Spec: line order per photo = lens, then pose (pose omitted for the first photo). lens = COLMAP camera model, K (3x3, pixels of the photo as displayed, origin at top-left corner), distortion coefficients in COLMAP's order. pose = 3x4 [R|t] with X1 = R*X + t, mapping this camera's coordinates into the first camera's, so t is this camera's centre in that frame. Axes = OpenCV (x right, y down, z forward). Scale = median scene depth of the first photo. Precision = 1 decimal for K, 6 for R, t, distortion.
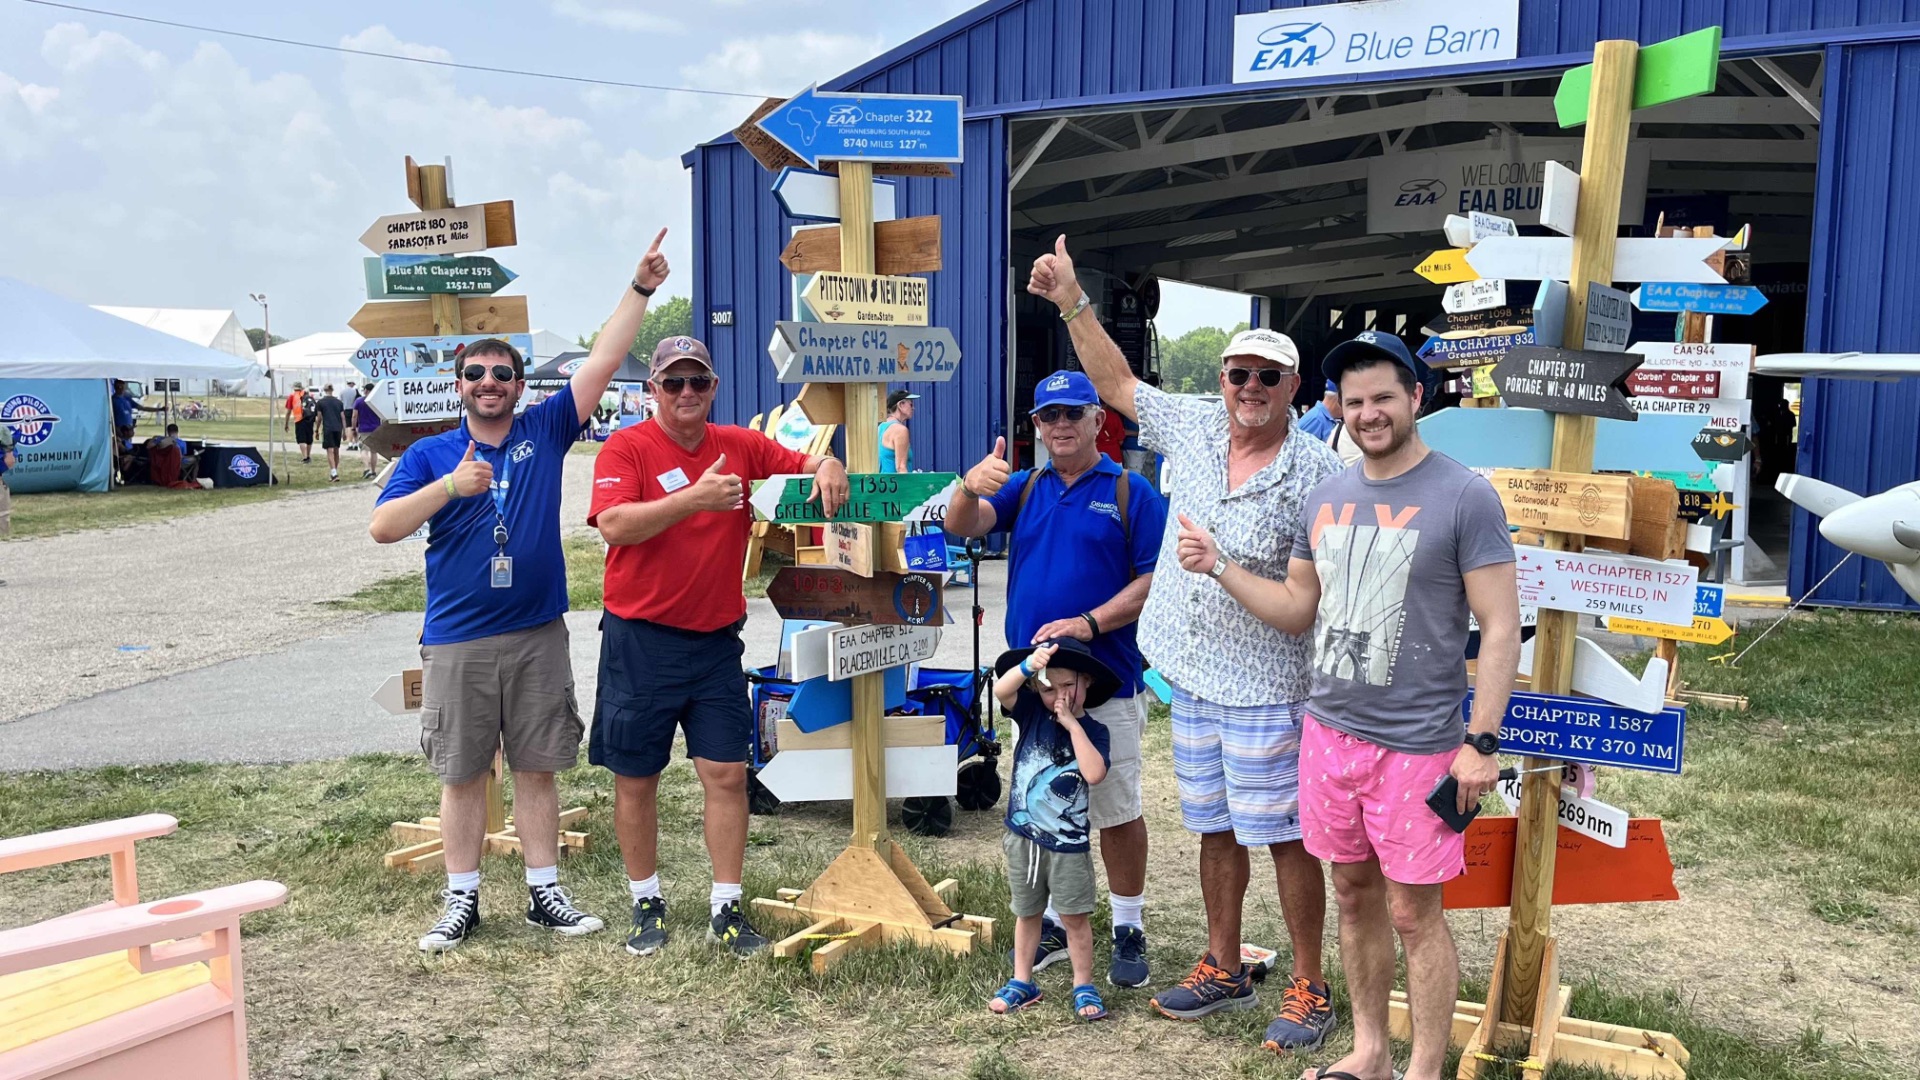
lens RADIAL K [[1659.9, 0, 960.0], [0, 1659.9, 540.0], [0, 0, 1]] dist [-0.011633, 0.091145]
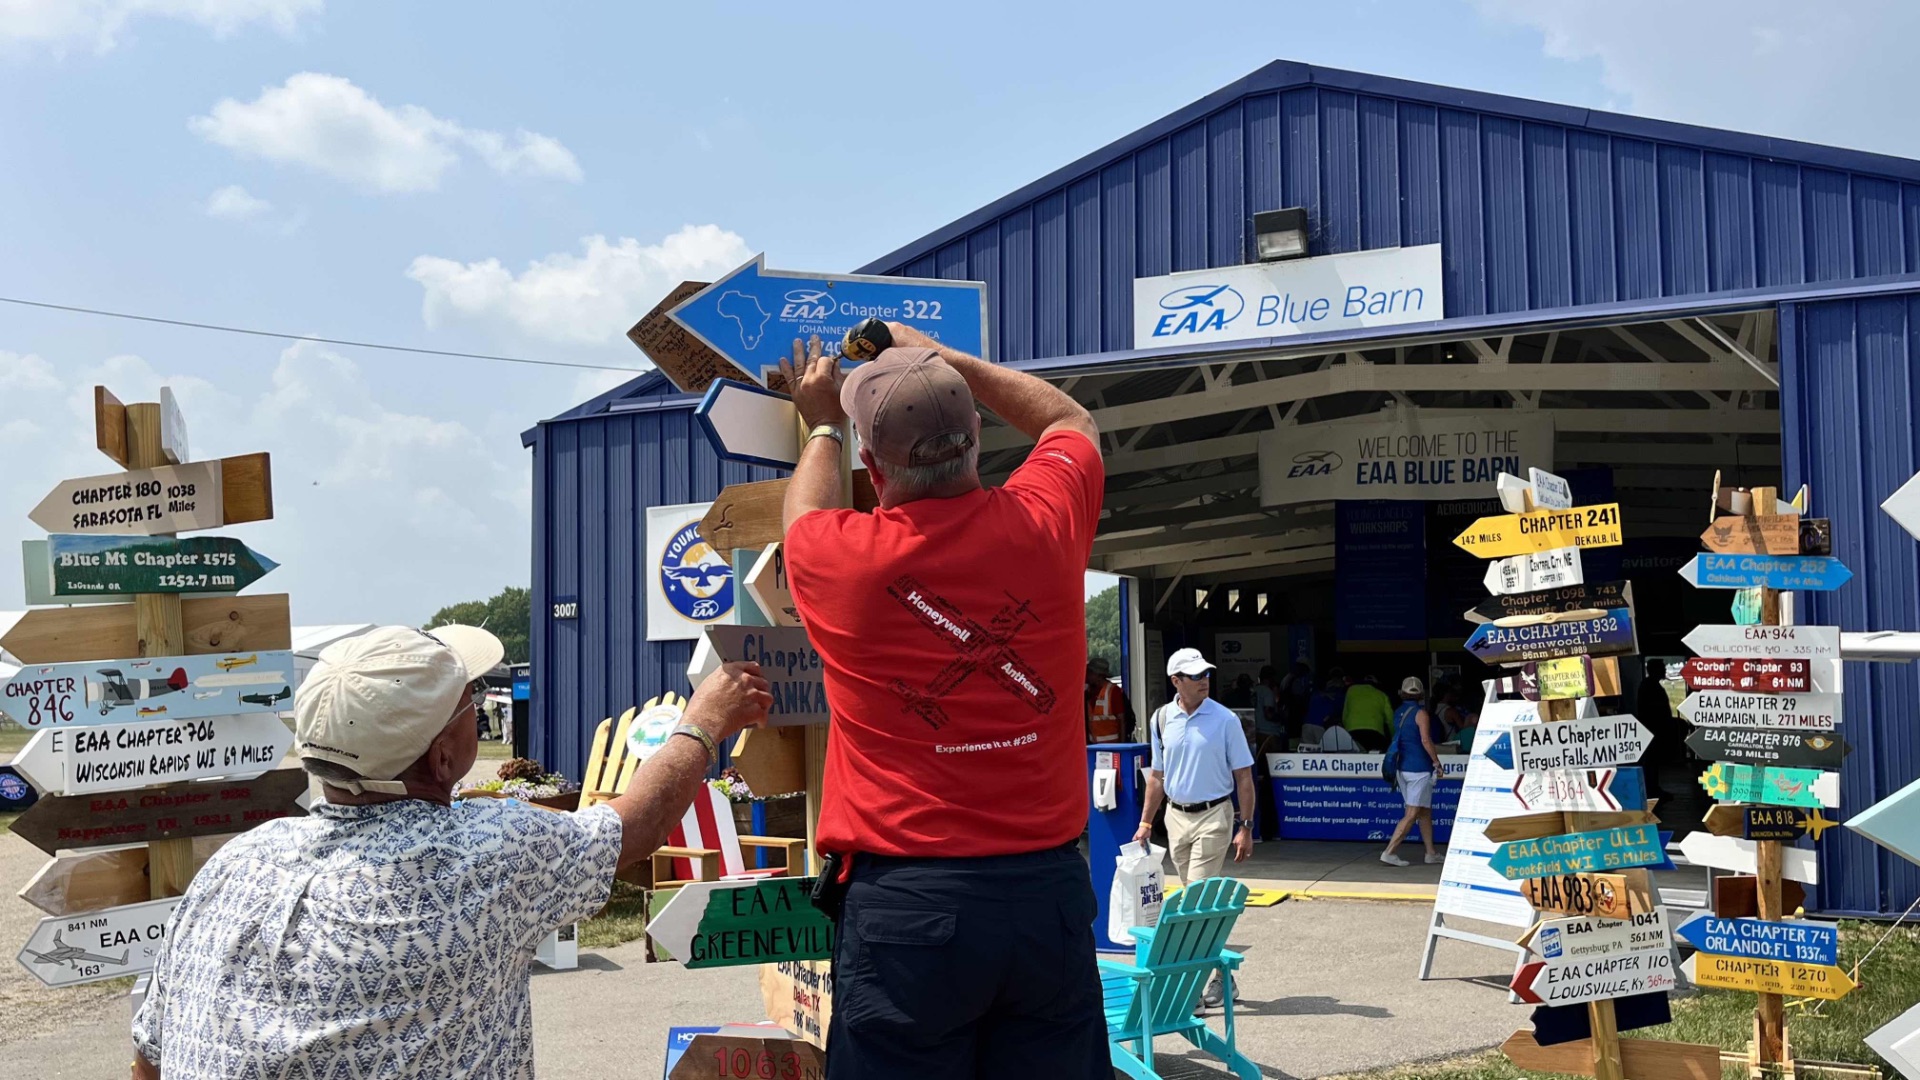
lens RADIAL K [[1631.2, 0, 960.0], [0, 1631.2, 540.0], [0, 0, 1]] dist [0.069727, -0.010229]
pose [[0.994857, -0.013760, 0.100347, -0.041297], [0.030601, 0.985263, -0.168287, -0.033978], [-0.096553, 0.170493, 0.980617, 0.222946]]
